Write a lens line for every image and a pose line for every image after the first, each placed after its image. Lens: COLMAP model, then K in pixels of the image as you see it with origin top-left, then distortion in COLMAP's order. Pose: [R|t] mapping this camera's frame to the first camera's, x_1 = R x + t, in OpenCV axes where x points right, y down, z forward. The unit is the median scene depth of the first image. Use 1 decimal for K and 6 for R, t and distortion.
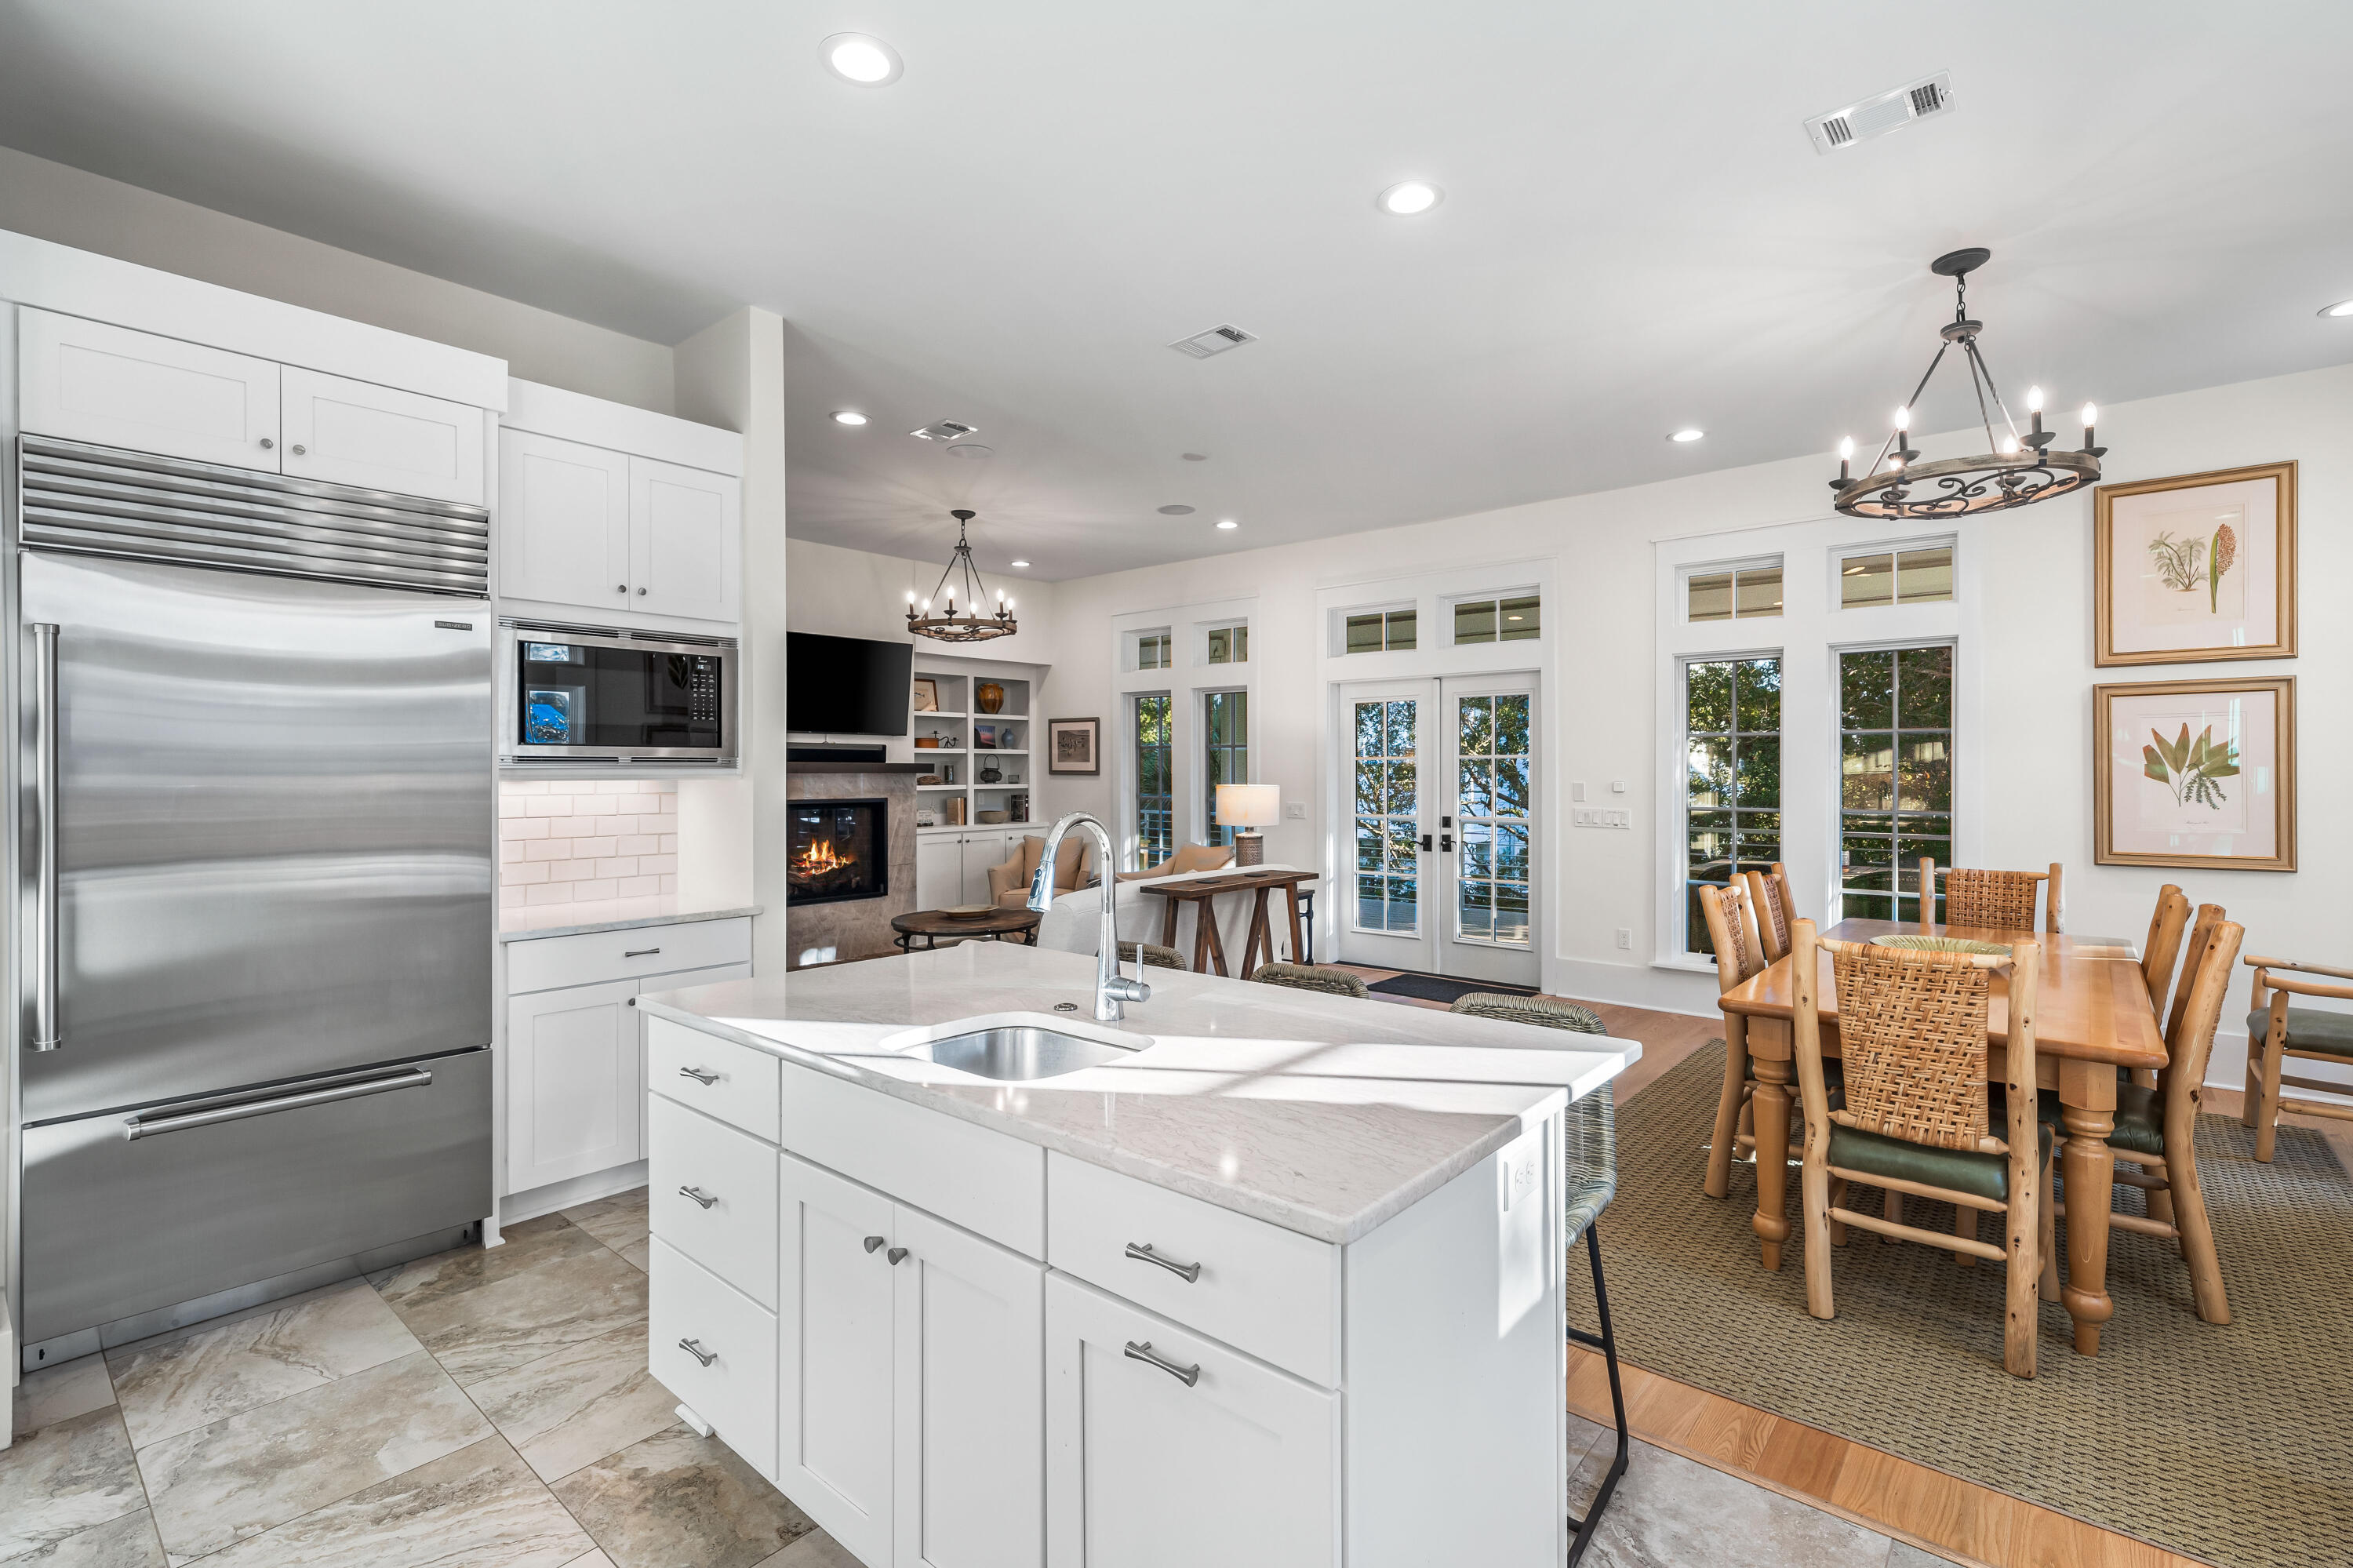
lens RADIAL K [[1055.8, 0, 1176.5], [0, 1055.8, 784.0], [0, 0, 1]] dist [-0.000592, -0.000200]
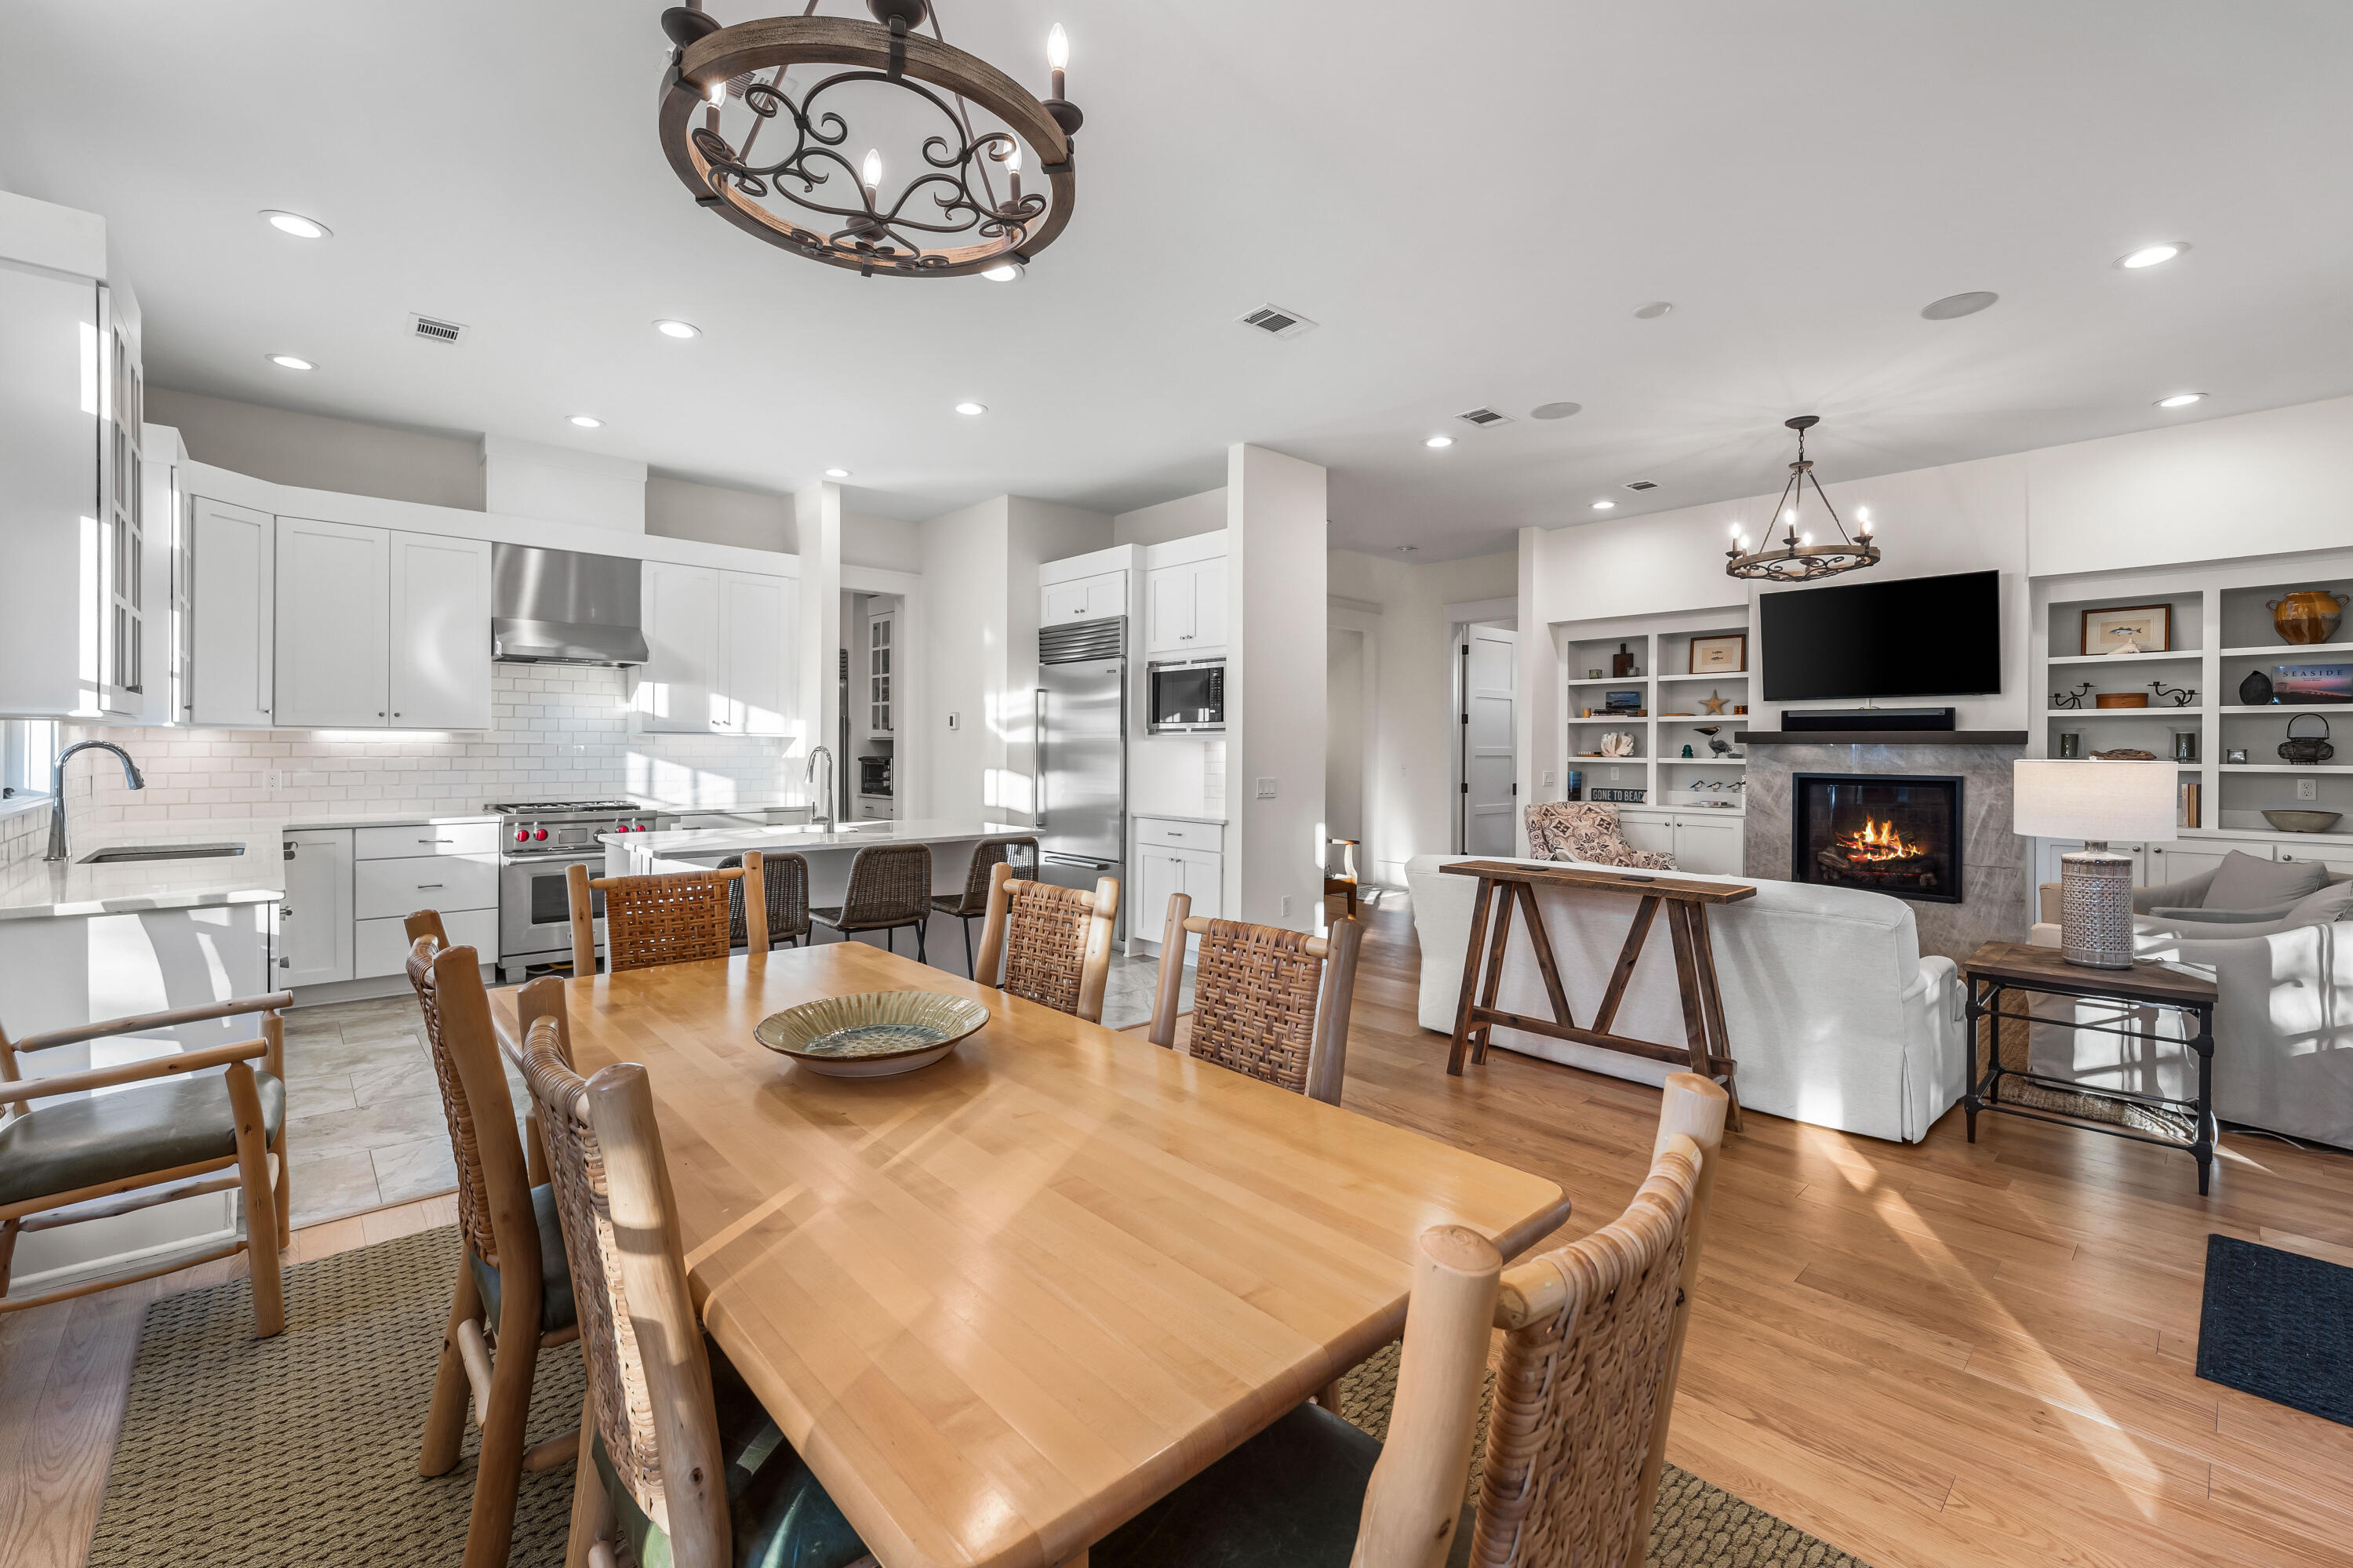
lens RADIAL K [[976.8, 0, 1170.3], [0, 976.8, 754.1], [0, 0, 1]] dist [0.001014, 0.000108]
pose [[-0.128326, 0.007268, -0.991705, 0.522363], [-0.019157, 0.999768, 0.009807, 0.001497], [0.991547, 0.020257, -0.128157, 0.530622]]
